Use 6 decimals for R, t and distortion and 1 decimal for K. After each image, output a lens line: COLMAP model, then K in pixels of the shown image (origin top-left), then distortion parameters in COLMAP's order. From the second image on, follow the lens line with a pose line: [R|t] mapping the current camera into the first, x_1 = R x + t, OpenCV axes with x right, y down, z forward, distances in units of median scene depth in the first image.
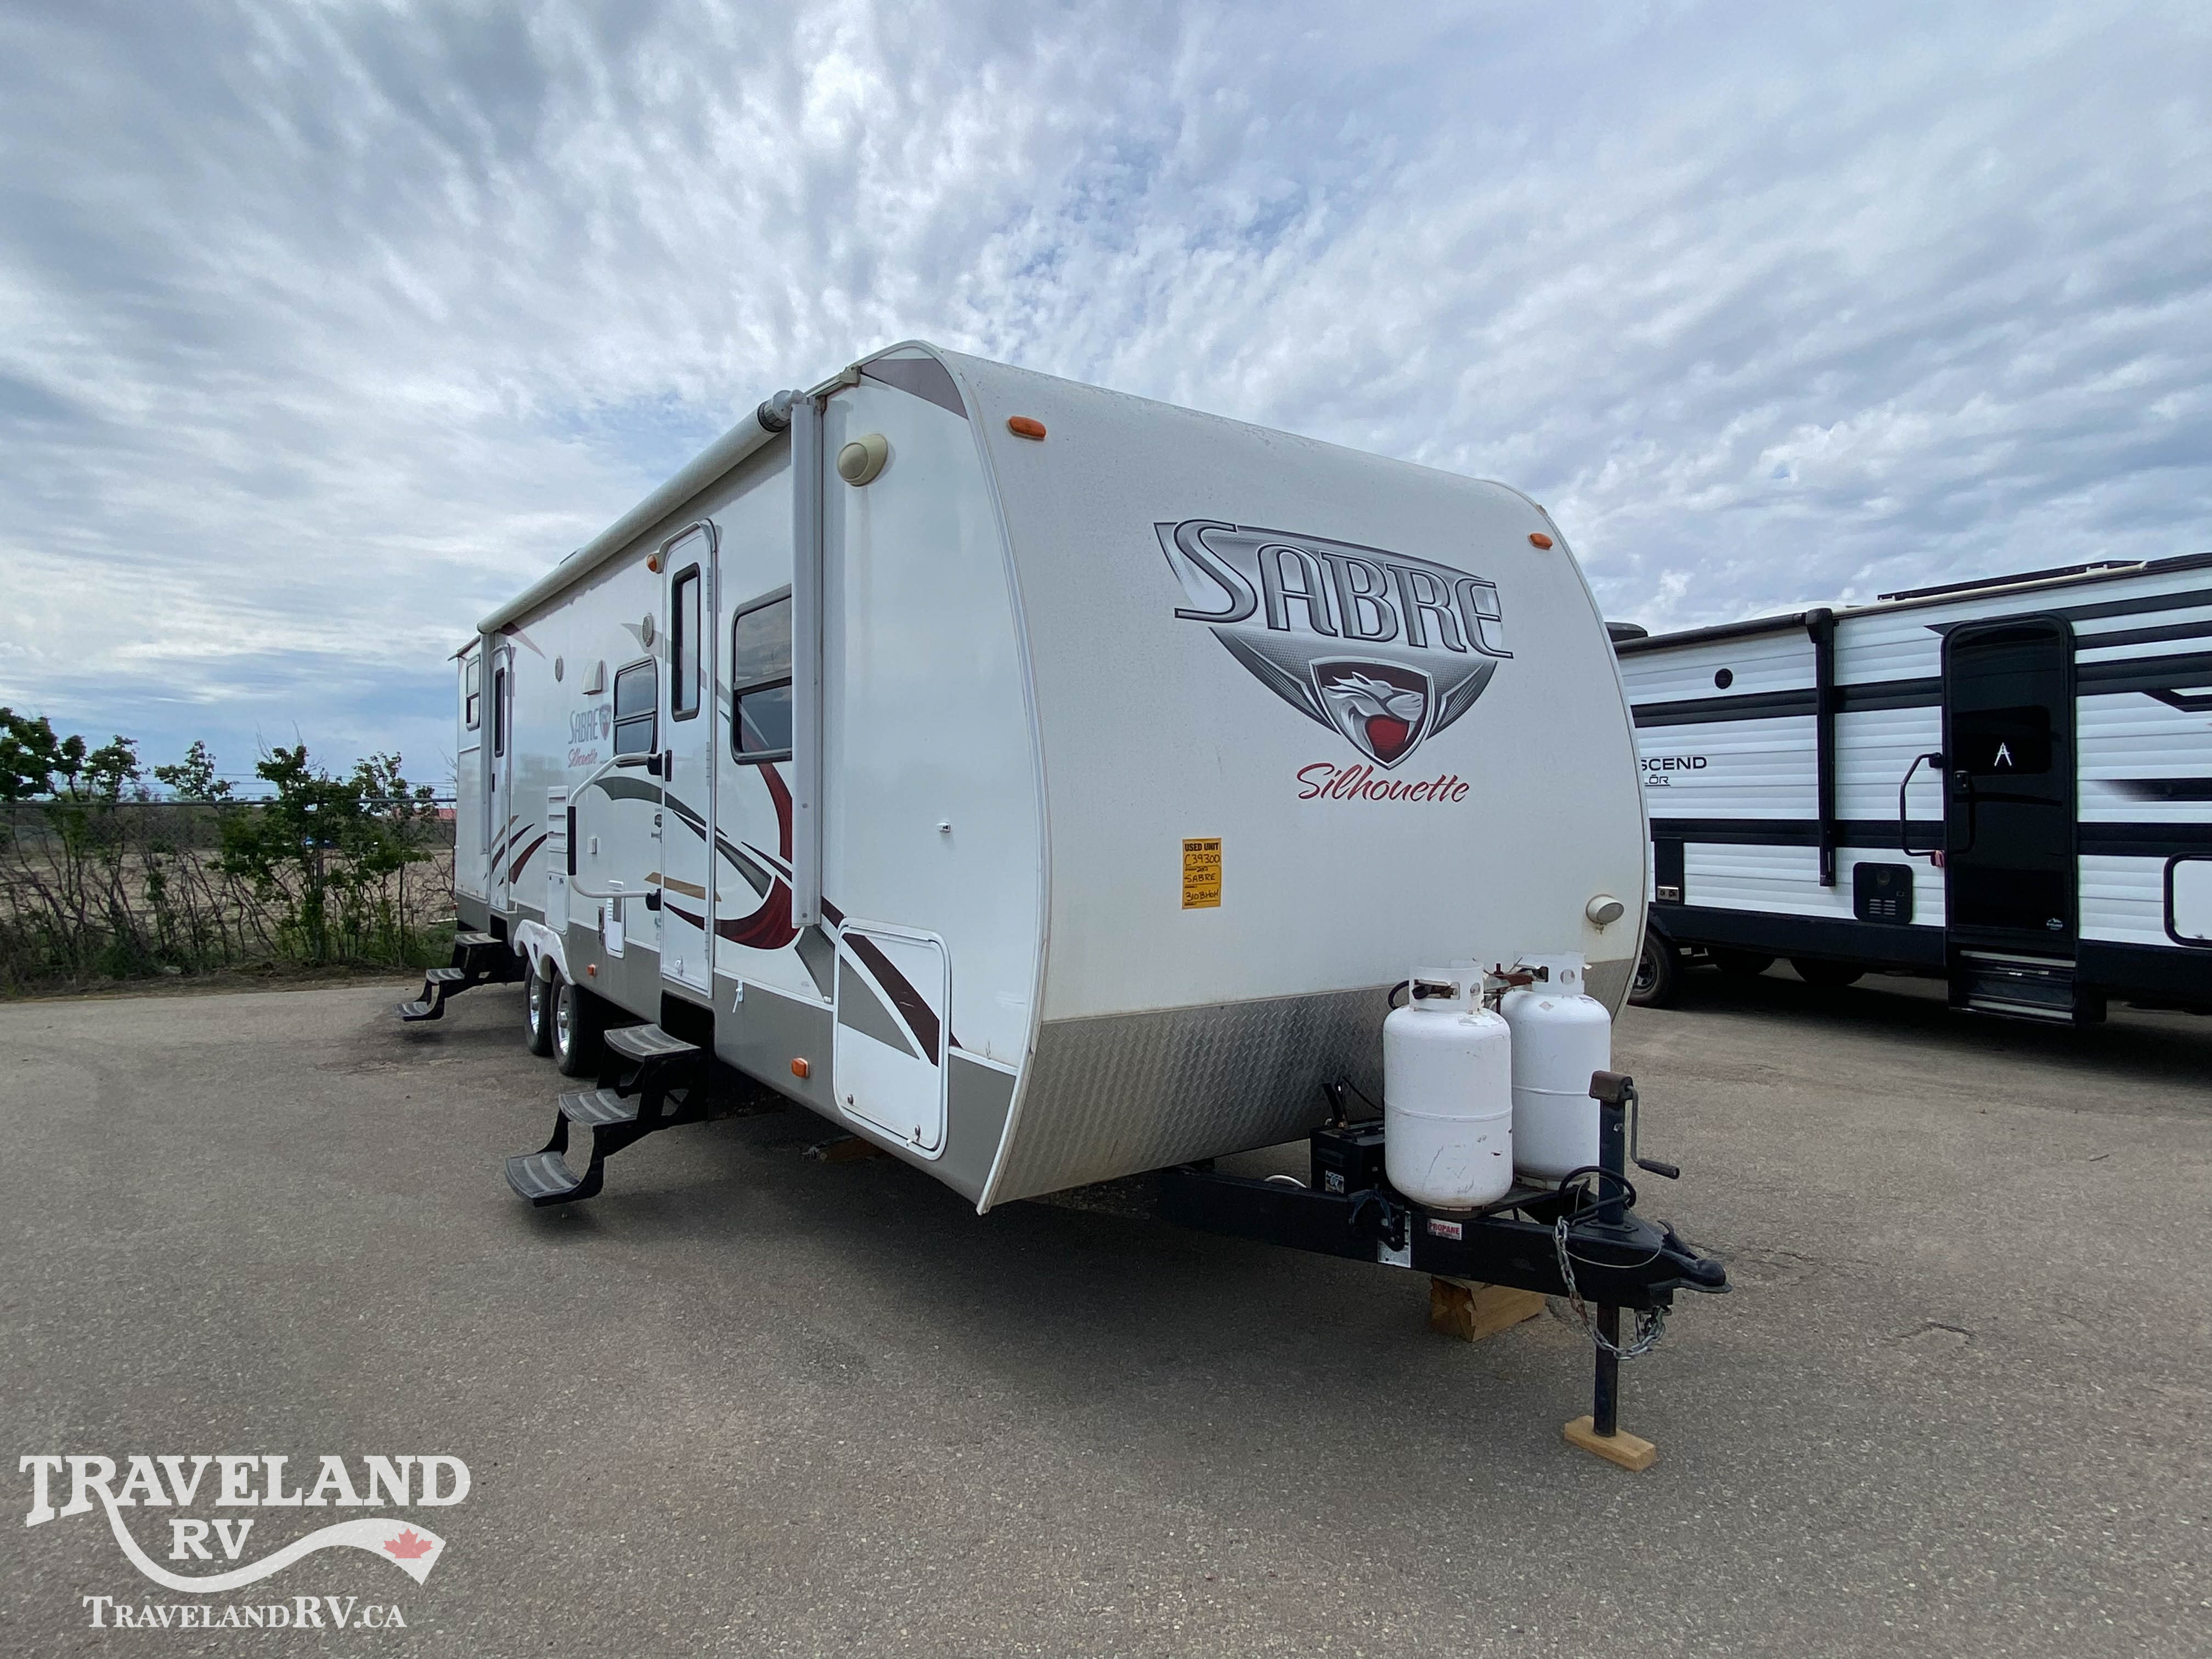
lens RADIAL K [[1235.8, 0, 1108.2], [0, 1235.8, 831.9], [0, 0, 1]] dist [0.017240, -0.012981]
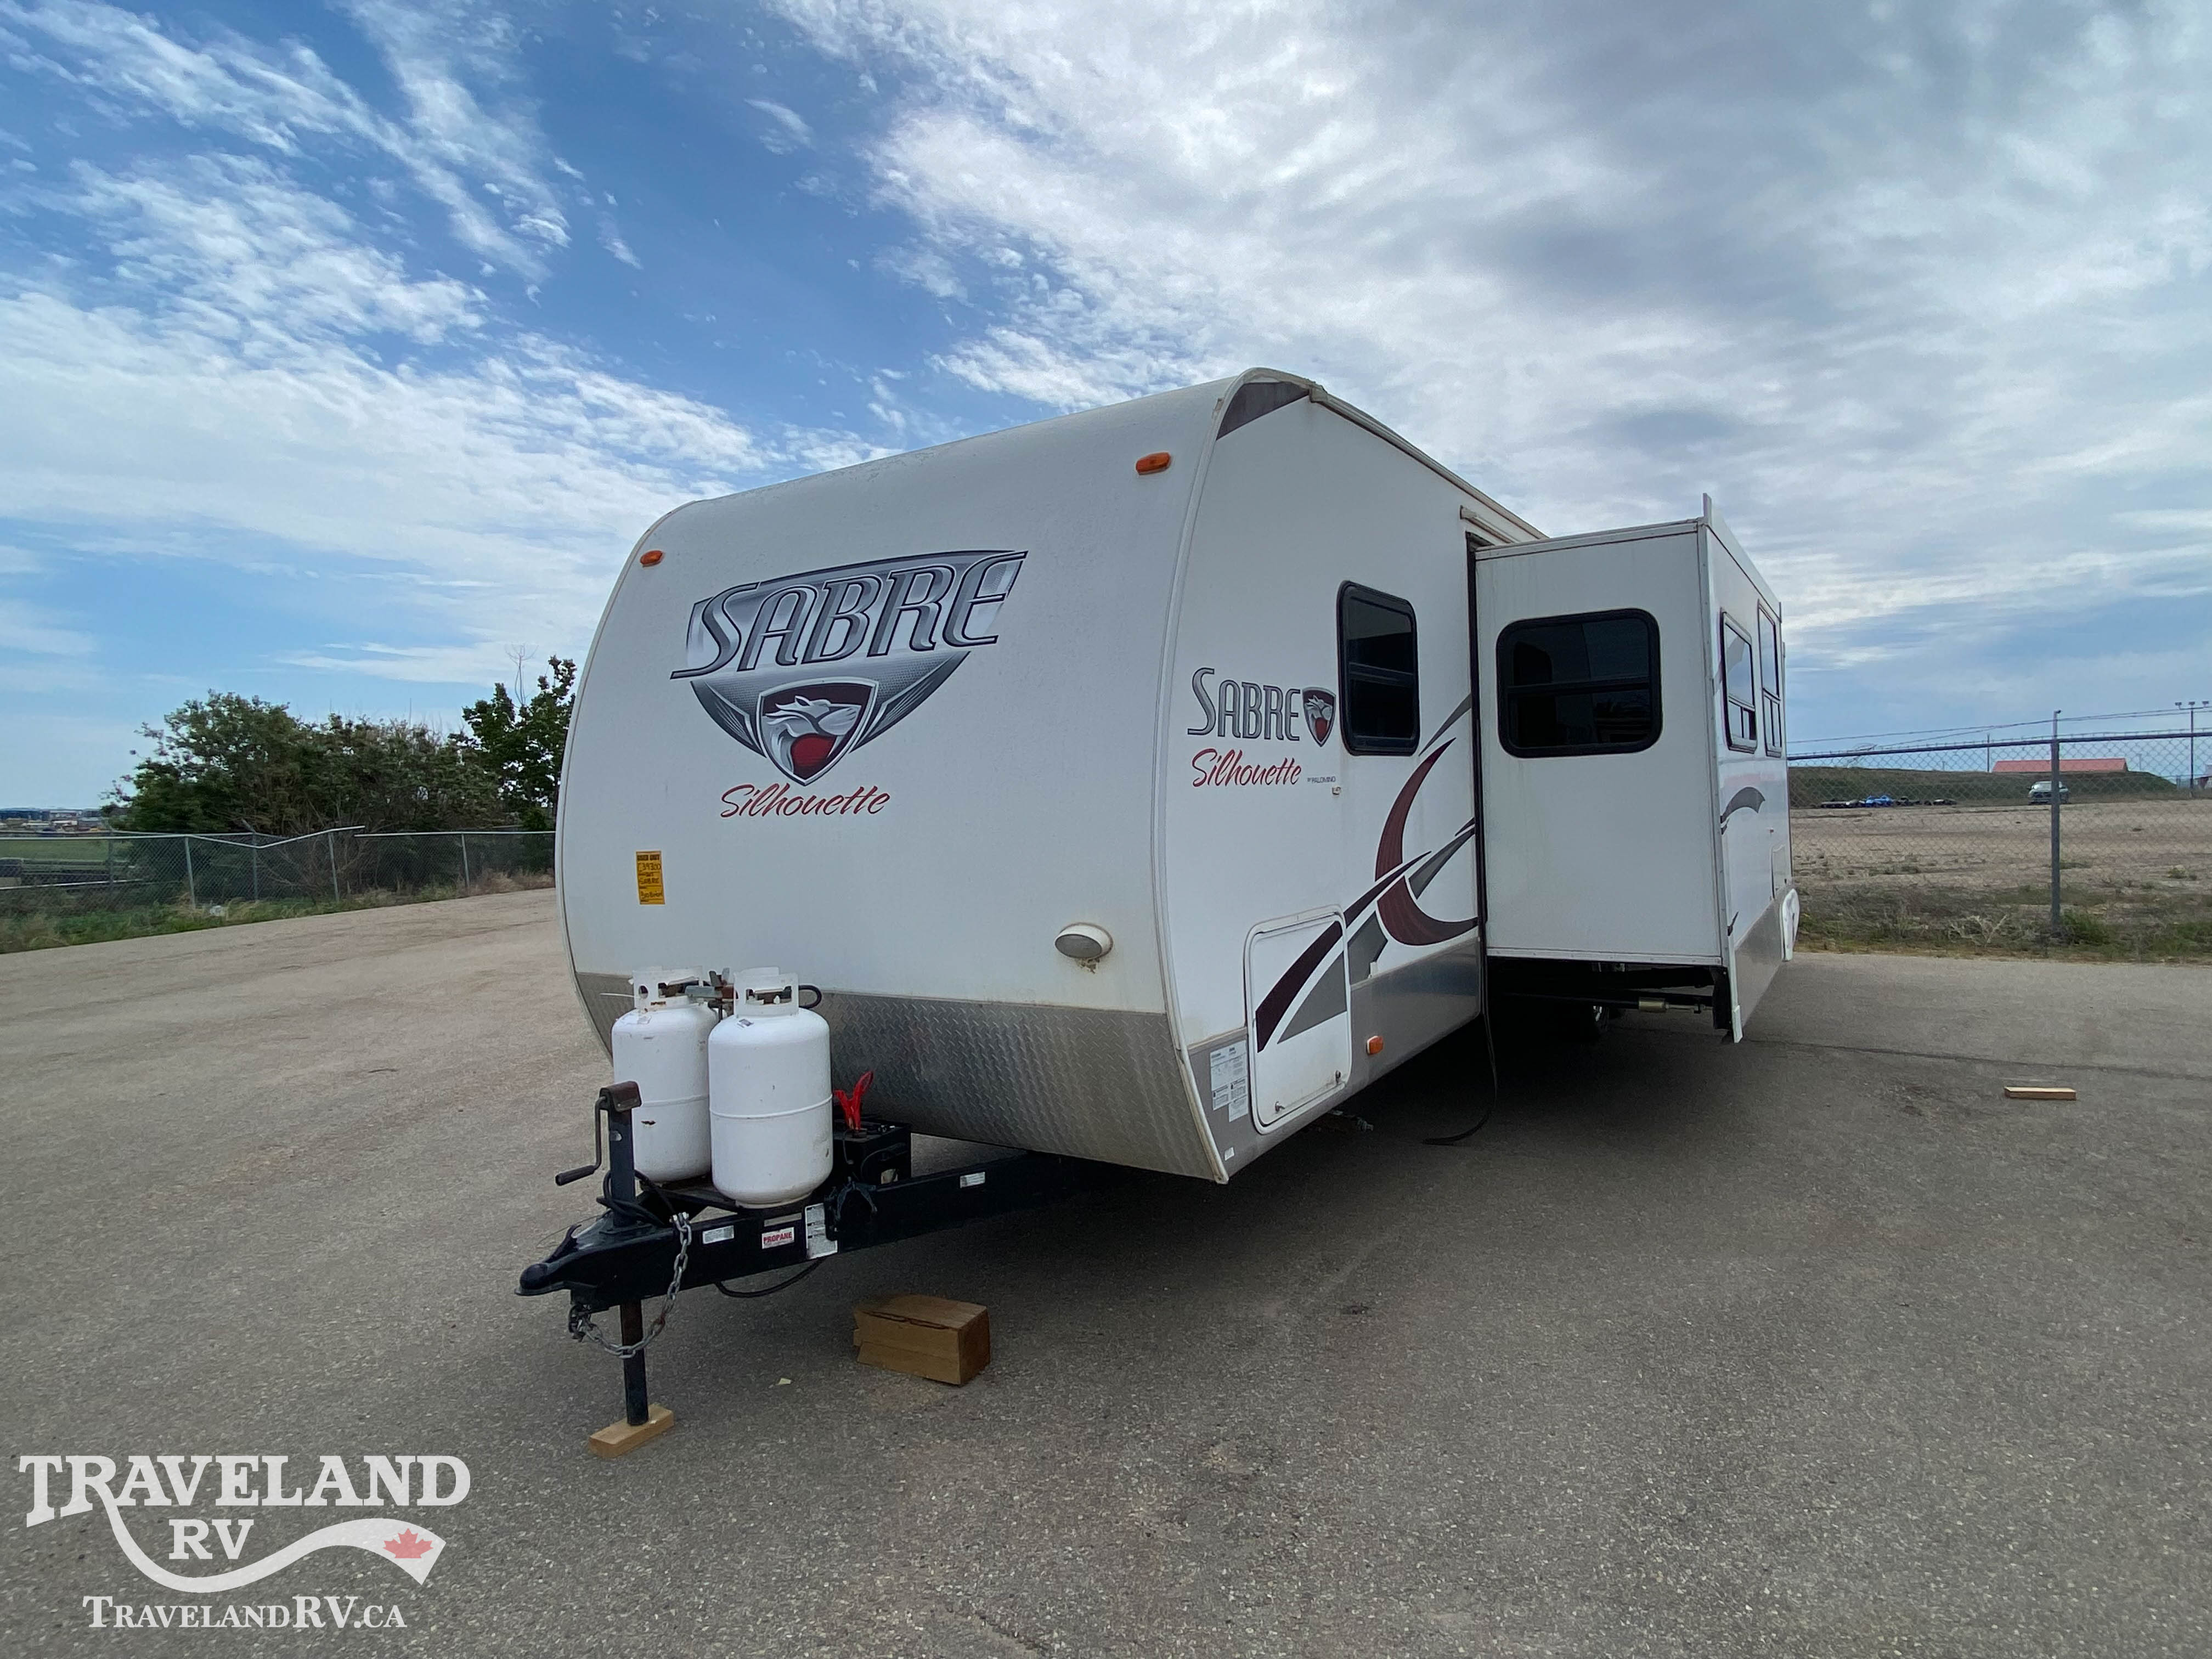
lens RADIAL K [[1235.8, 0, 1111.6], [0, 1235.8, 813.8], [0, 0, 1]] dist [0.017240, -0.012981]
pose [[0.415746, 0.000381, -0.909480, 1.302892], [0.029956, 0.999452, 0.014112, -0.033674], [0.908987, -0.033111, 0.415507, 0.801692]]
